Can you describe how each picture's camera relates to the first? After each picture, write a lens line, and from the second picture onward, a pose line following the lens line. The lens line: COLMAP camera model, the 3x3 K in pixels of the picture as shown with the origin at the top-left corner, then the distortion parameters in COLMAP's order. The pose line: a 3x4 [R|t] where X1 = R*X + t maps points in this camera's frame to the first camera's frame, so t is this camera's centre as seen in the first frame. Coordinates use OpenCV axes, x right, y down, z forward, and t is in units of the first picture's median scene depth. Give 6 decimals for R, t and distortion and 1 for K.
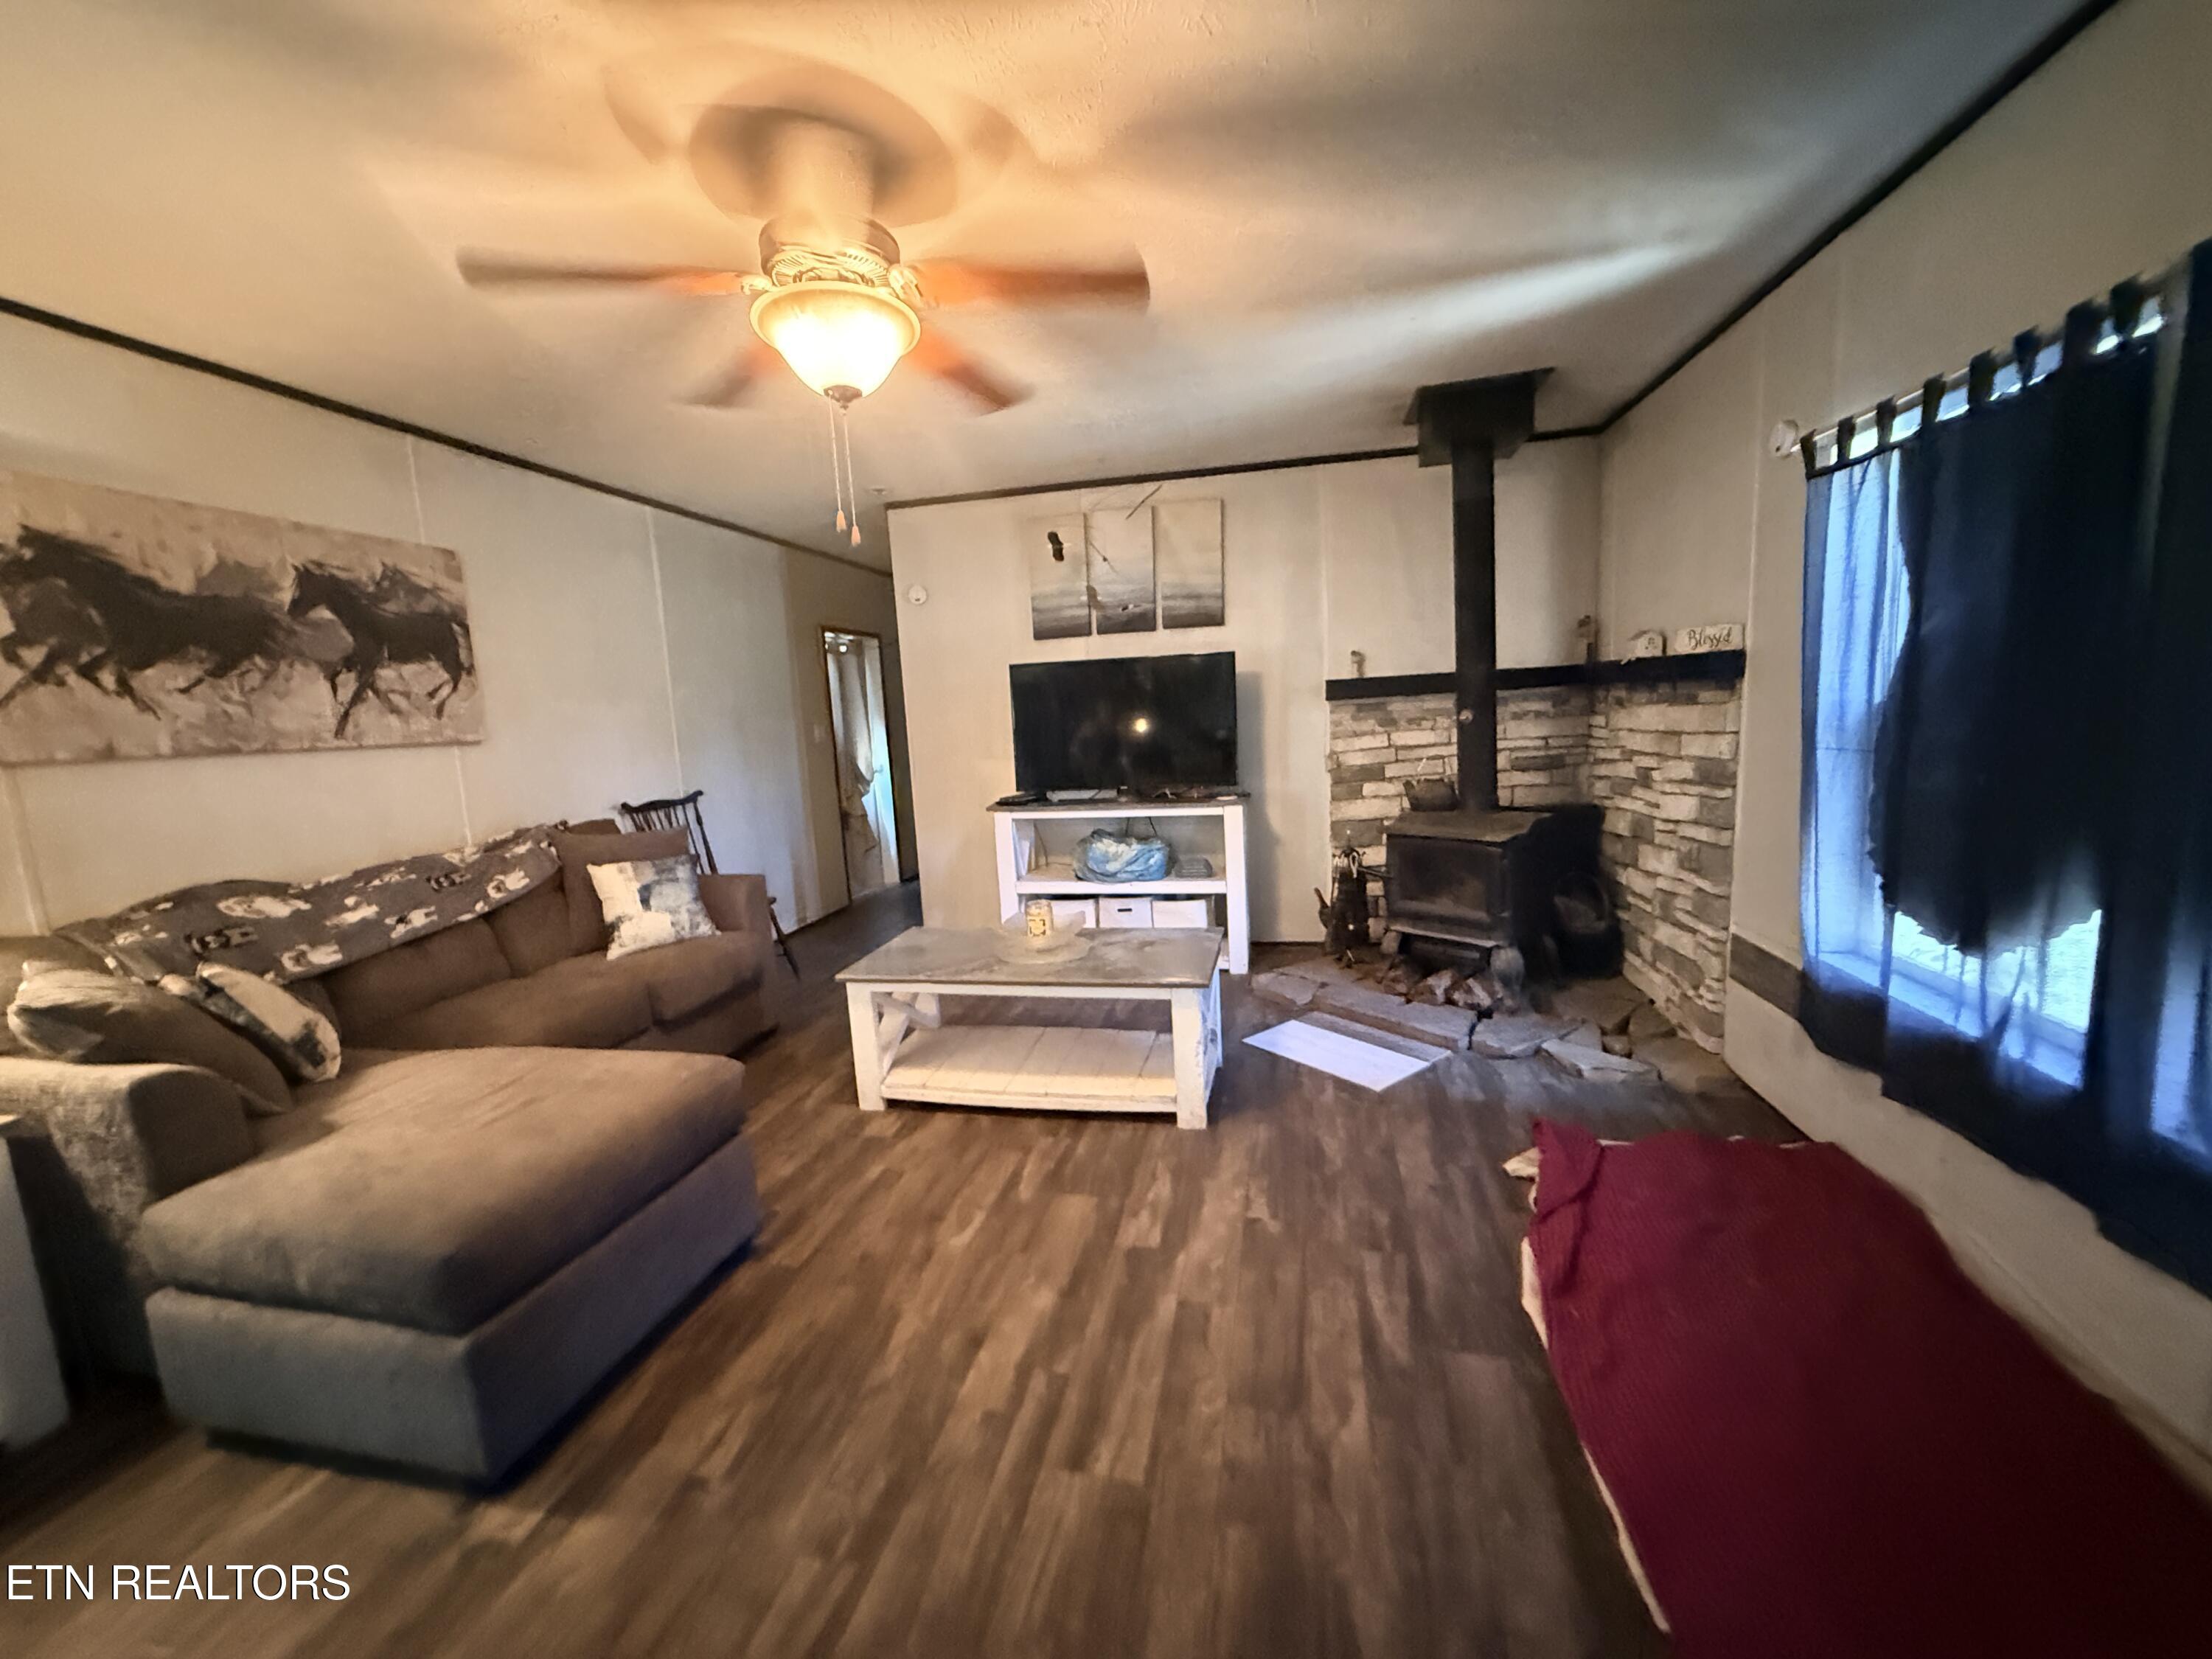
lens RADIAL K [[884.0, 0, 1103.0], [0, 884.0, 833.3], [0, 0, 1]] dist [-0.001354, 0.000604]
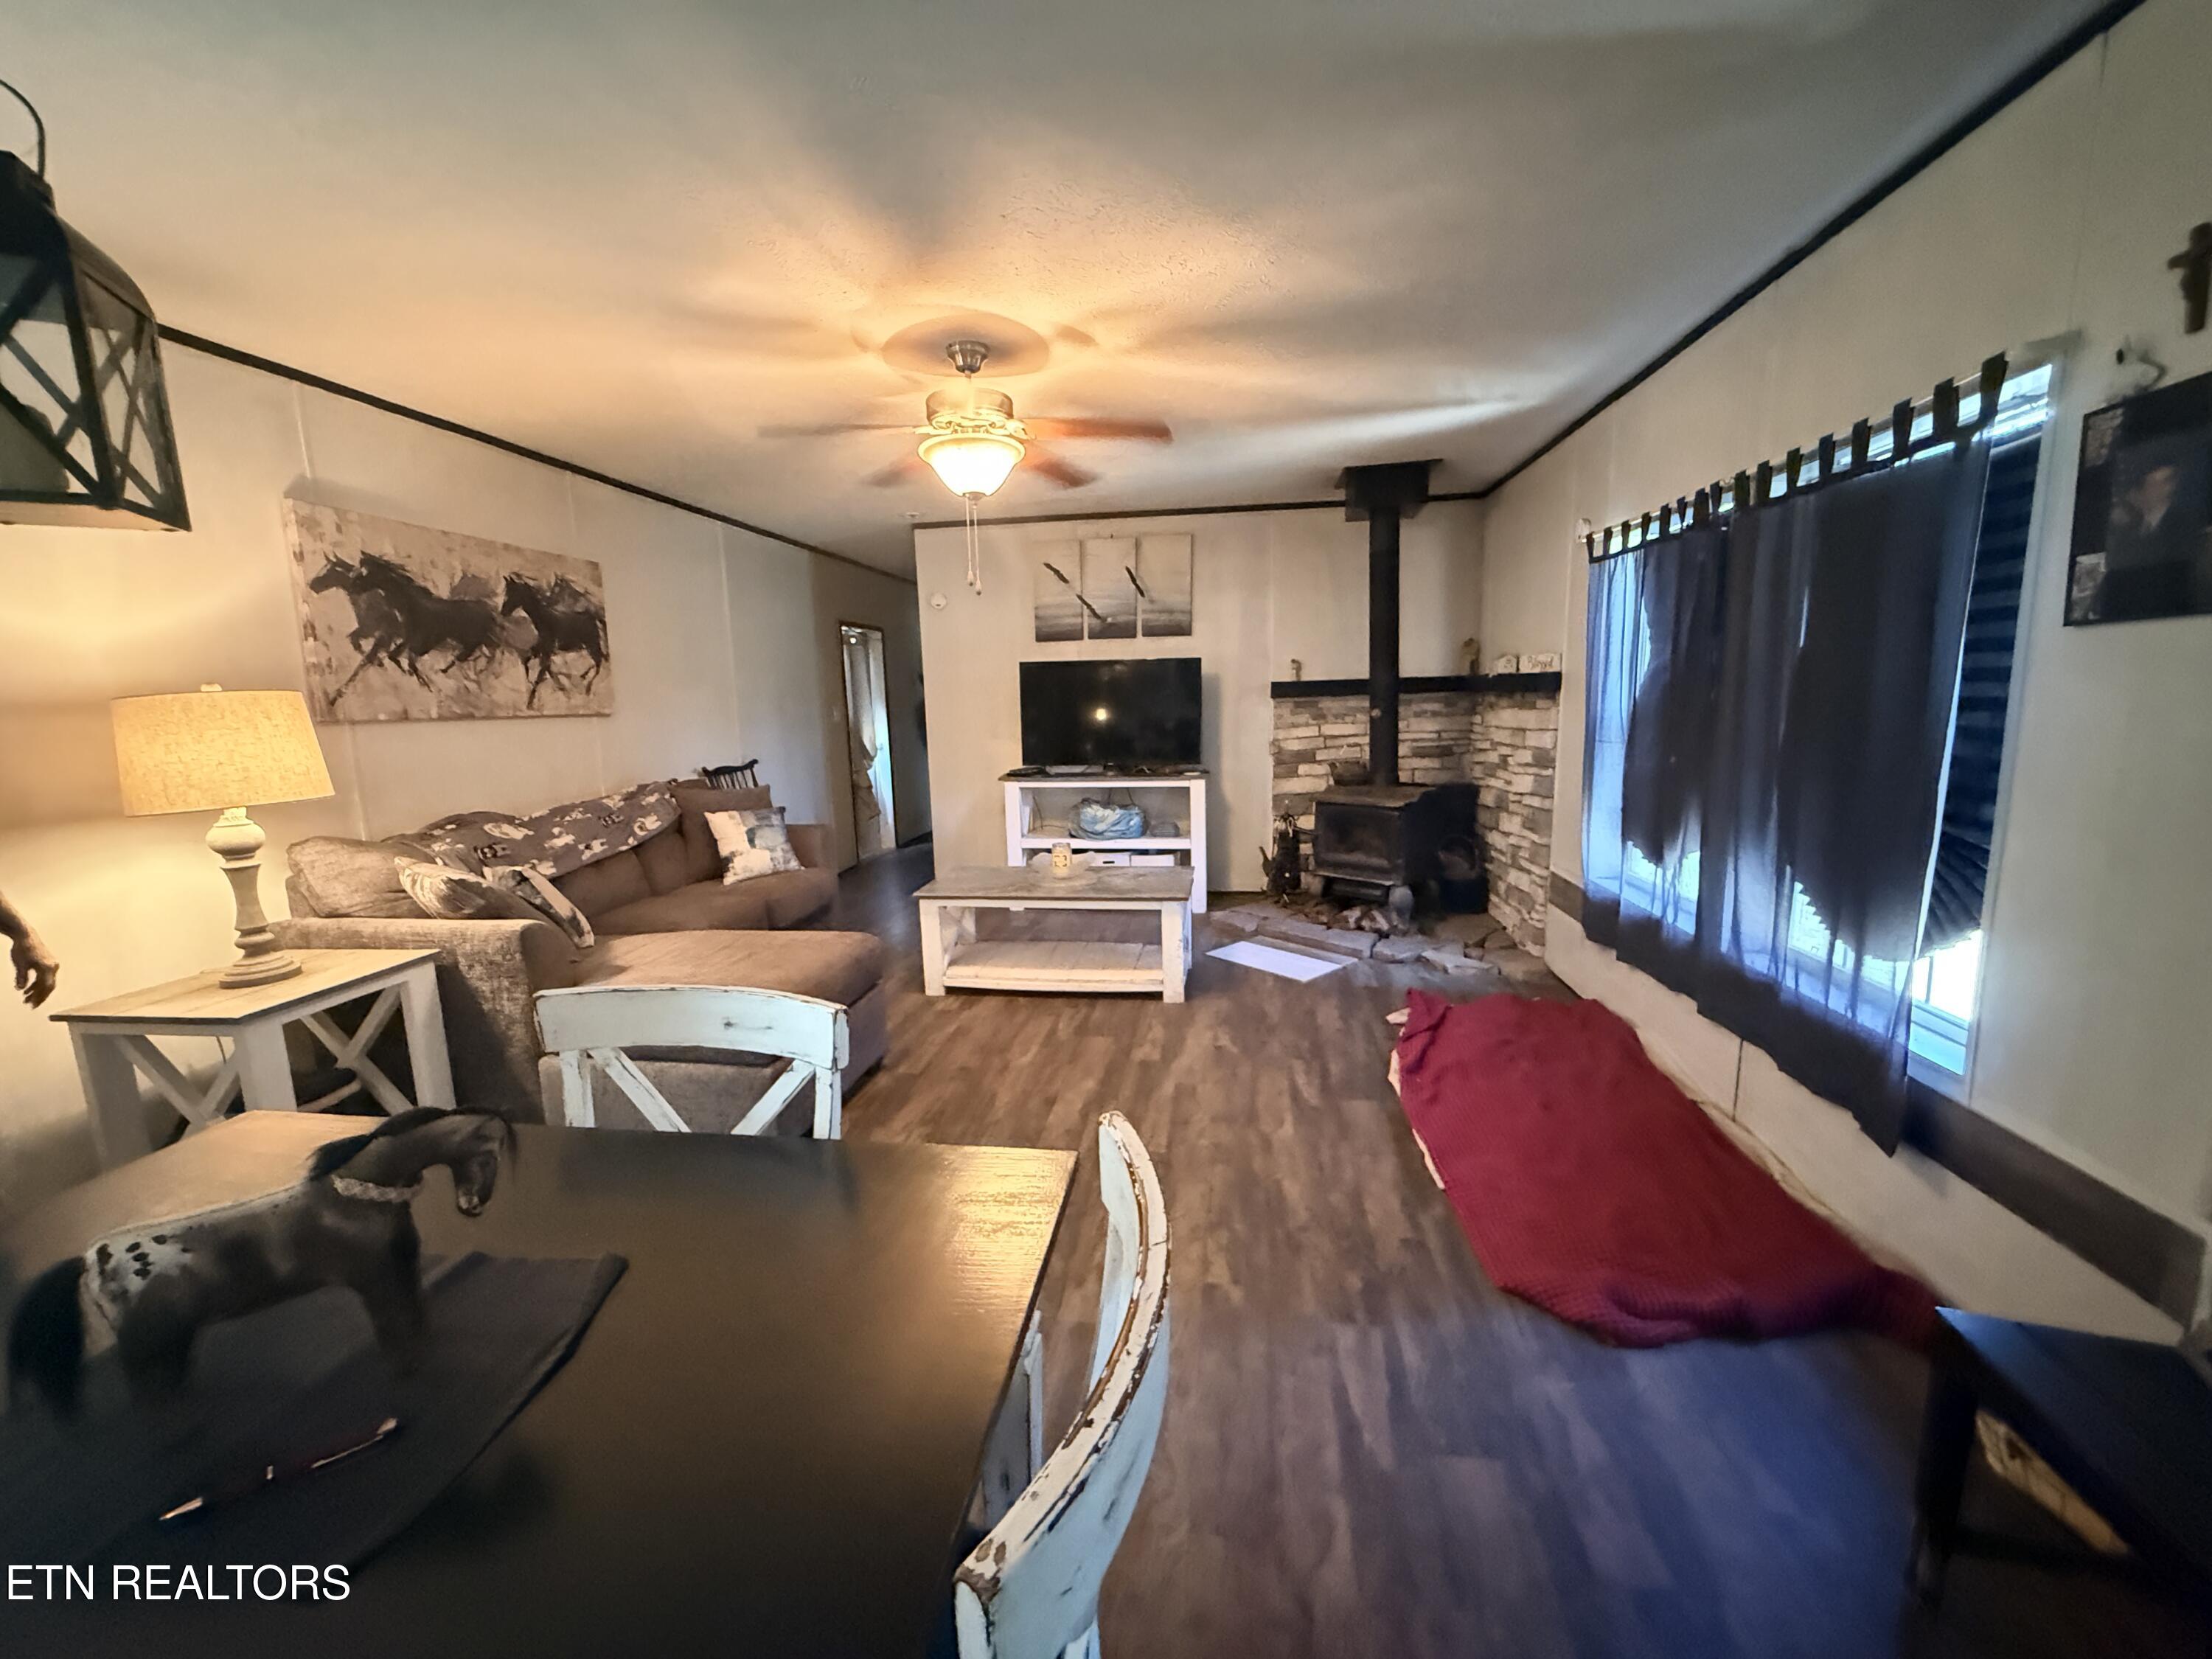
lens RADIAL K [[884.0, 0, 1107.6], [0, 884.0, 829.8], [0, 0, 1]] dist [-0.001354, 0.000604]
pose [[0.997201, 0.015259, 0.073197, -0.104373], [-0.015914, 0.999838, 0.008384, 0.046418], [-0.073057, -0.009525, 0.997282, -0.365187]]
